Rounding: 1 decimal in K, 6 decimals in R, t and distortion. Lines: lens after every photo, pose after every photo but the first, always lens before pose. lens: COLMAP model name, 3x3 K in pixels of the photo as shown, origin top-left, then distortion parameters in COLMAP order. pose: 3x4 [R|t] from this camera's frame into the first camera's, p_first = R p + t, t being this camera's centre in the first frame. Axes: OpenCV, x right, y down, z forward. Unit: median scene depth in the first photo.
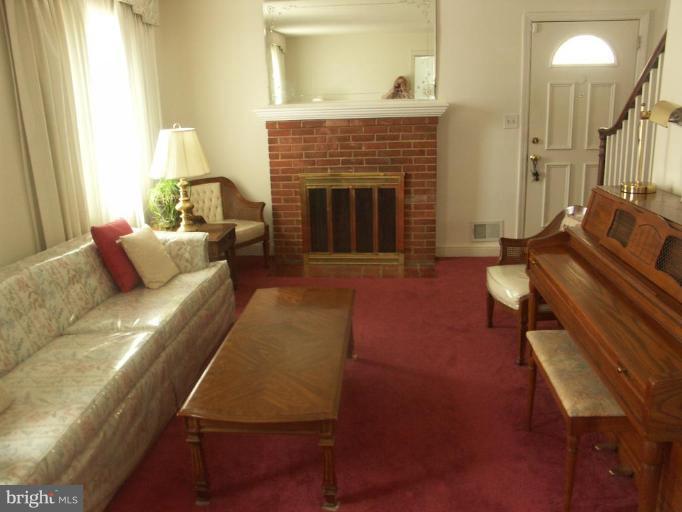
lens RADIAL K [[562.9, 0, 341.0], [0, 562.9, 237.5], [0, 0, 1]] dist [-0.137644, 0.102614]
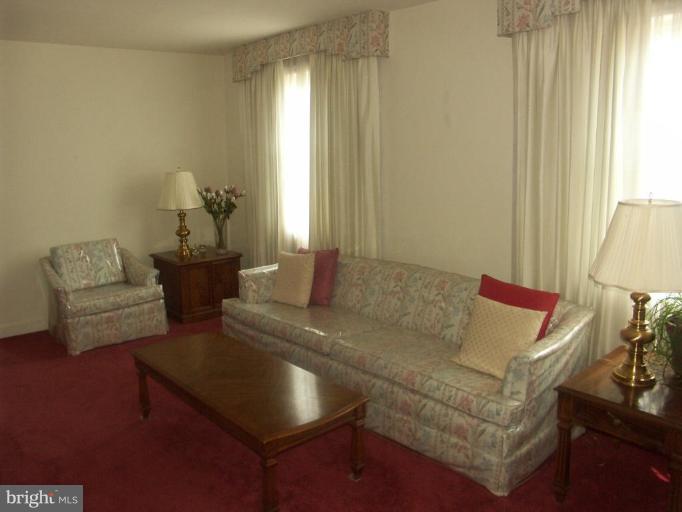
lens RADIAL K [[562.9, 0, 341.0], [0, 562.9, 237.5], [0, 0, 1]] dist [-0.137644, 0.102614]
pose [[-0.689353, 0.156170, -0.707392, 0.251612], [-0.142129, 0.928352, 0.343456, -0.242519], [0.710346, 0.337304, -0.617766, 0.906986]]
